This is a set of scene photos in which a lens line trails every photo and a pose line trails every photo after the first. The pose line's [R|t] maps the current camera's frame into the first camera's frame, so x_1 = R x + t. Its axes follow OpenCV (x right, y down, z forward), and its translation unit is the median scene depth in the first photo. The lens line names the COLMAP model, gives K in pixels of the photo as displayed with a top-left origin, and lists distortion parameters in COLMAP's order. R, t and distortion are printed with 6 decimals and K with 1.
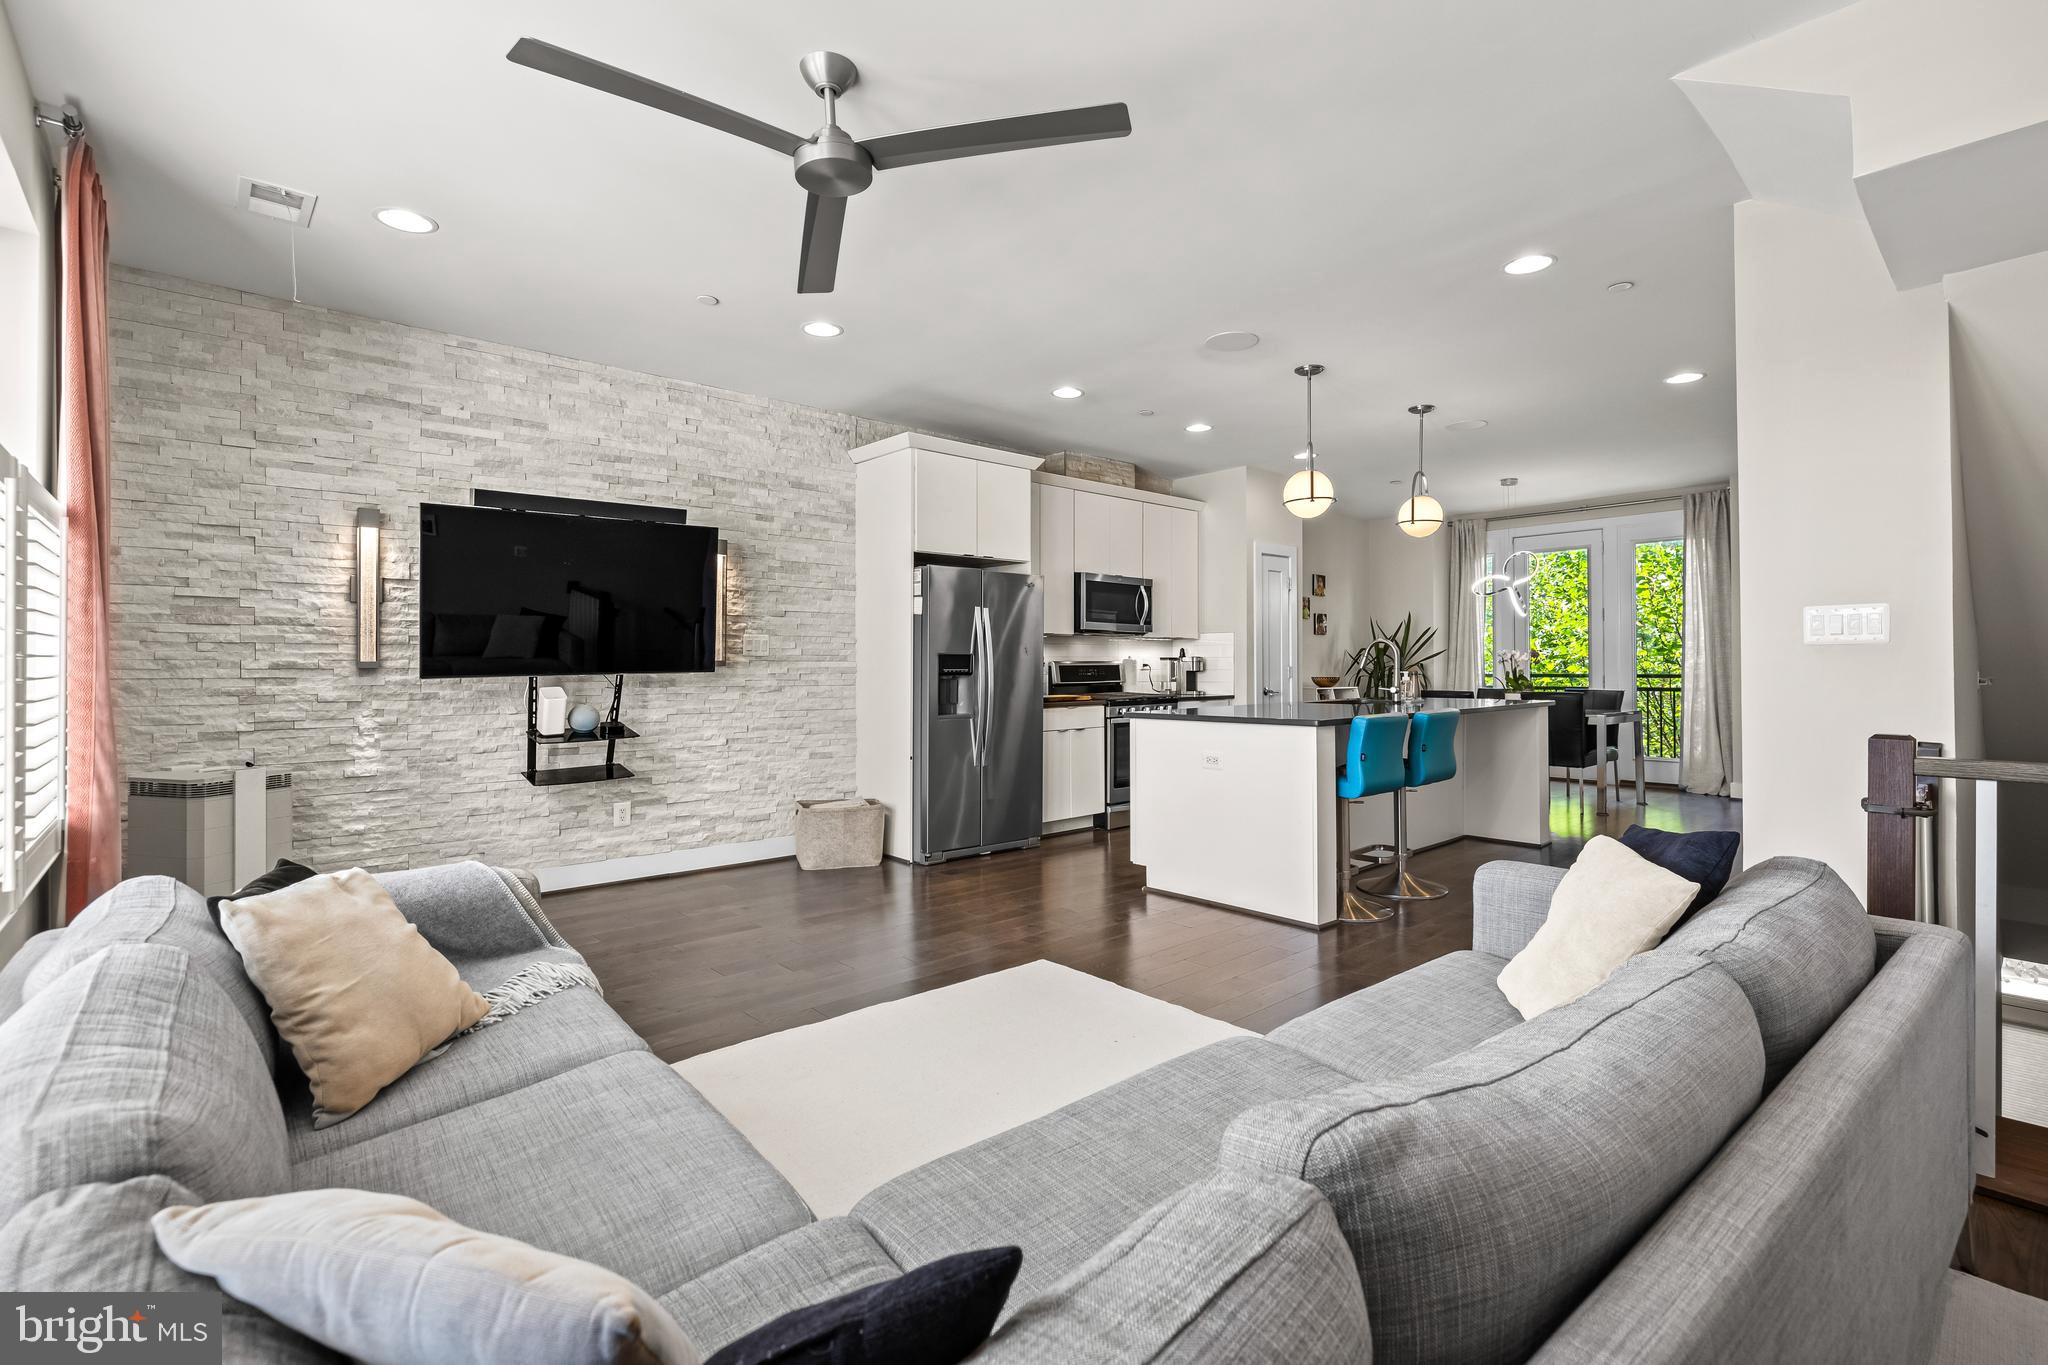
lens RADIAL K [[927.7, 0, 1021.8], [0, 927.7, 659.3], [0, 0, 1]] dist [-0.001931, 0.000284]
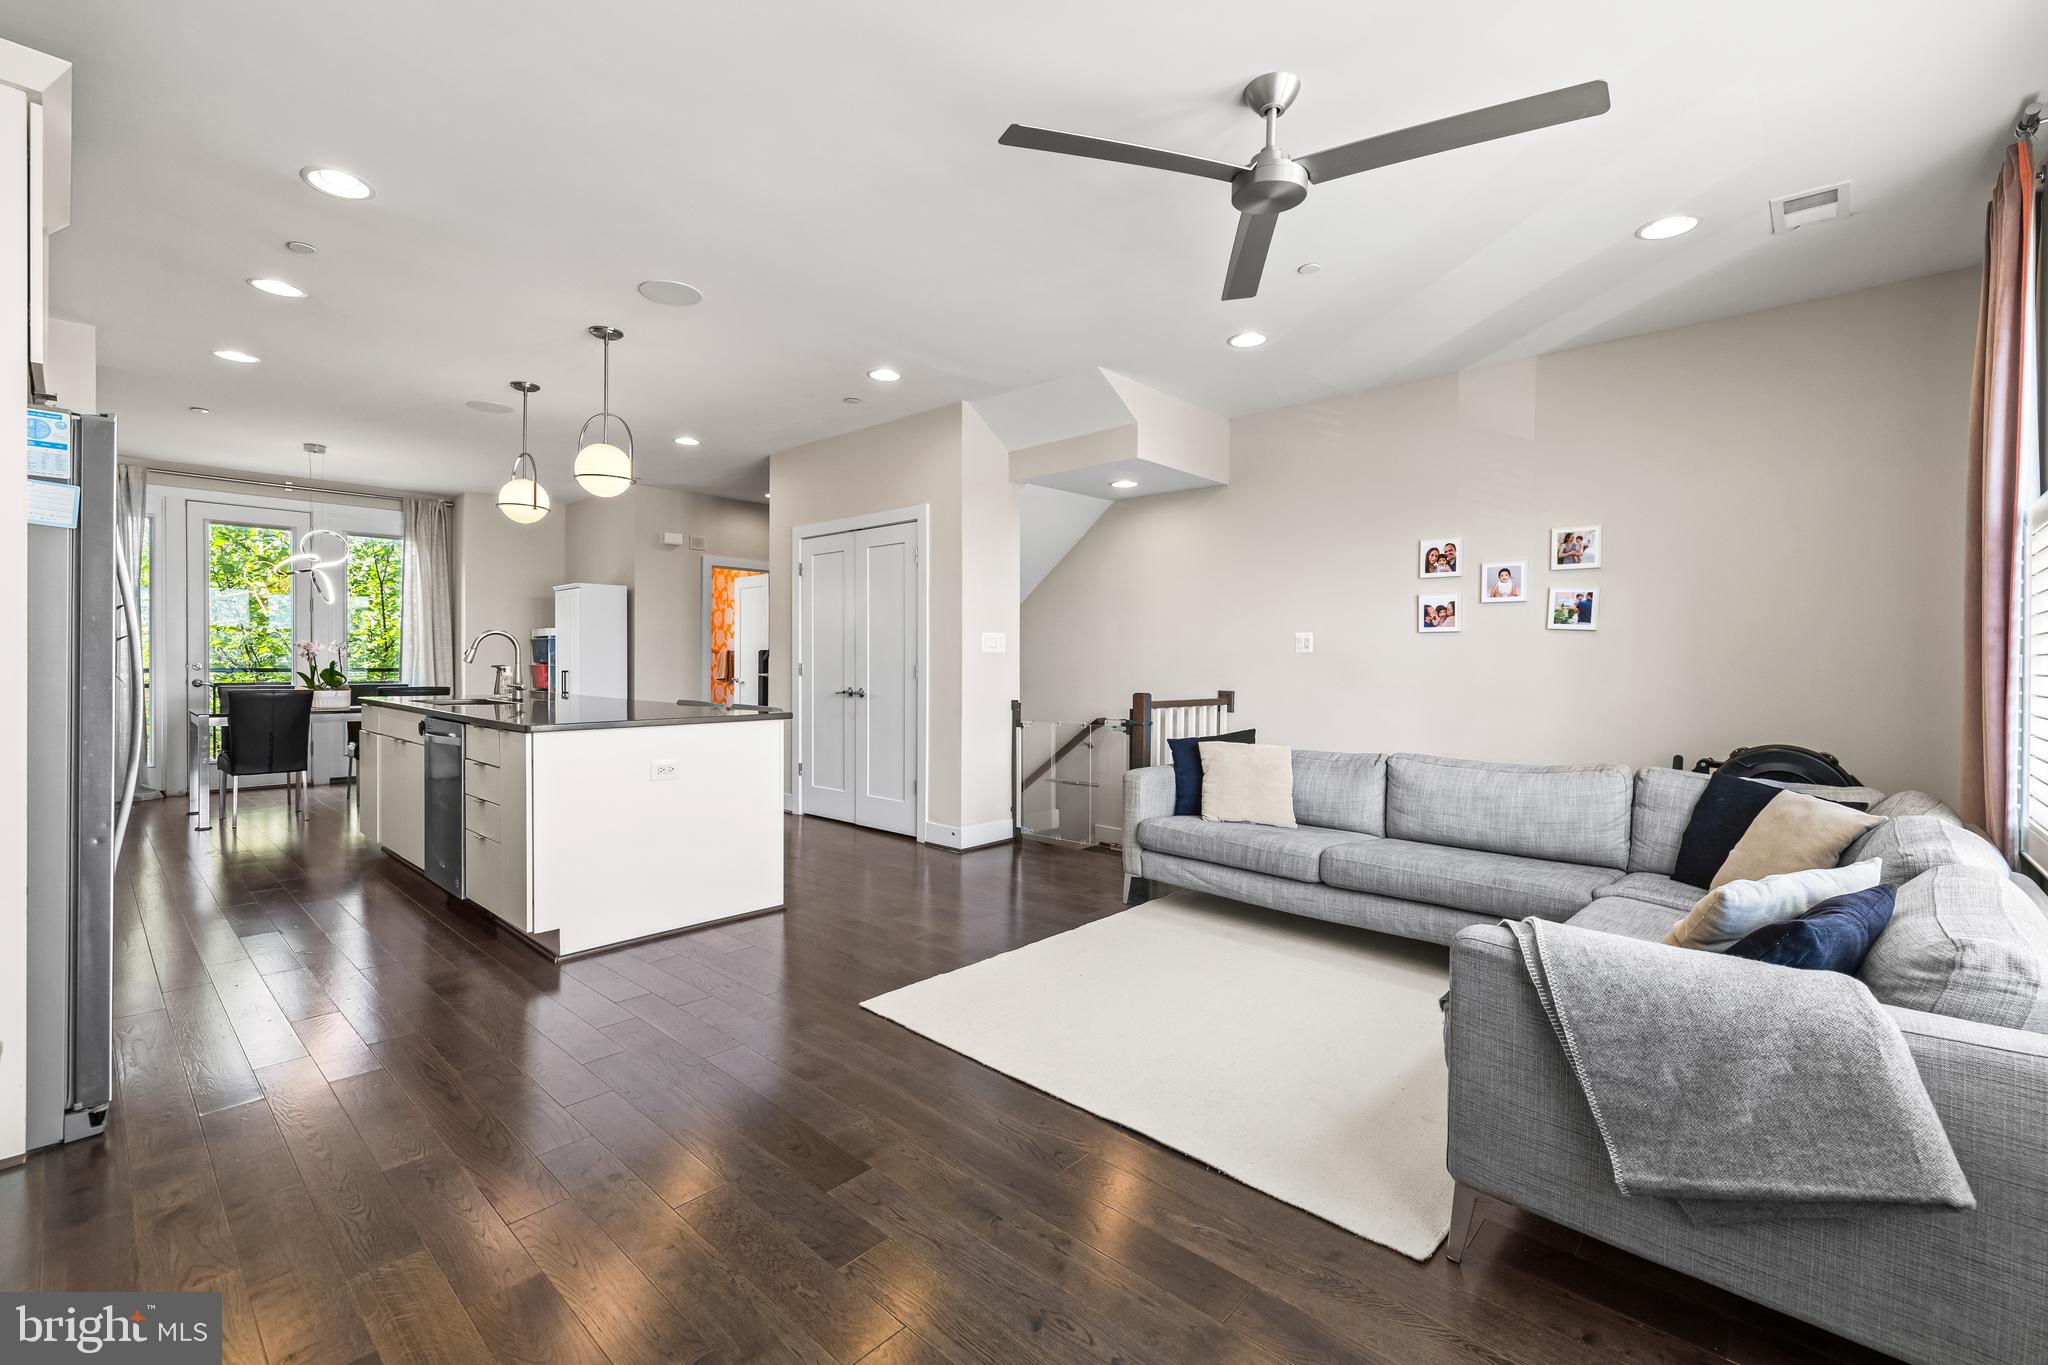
lens RADIAL K [[873.9, 0, 1016.5], [0, 873.9, 672.1], [0, 0, 1]] dist [0.000553, 0.000648]
pose [[-0.098882, -0.008639, 0.995062, -0.498486], [-0.014163, 0.999873, 0.007274, 0.005378], [-0.994998, -0.013374, -0.098992, 0.587016]]
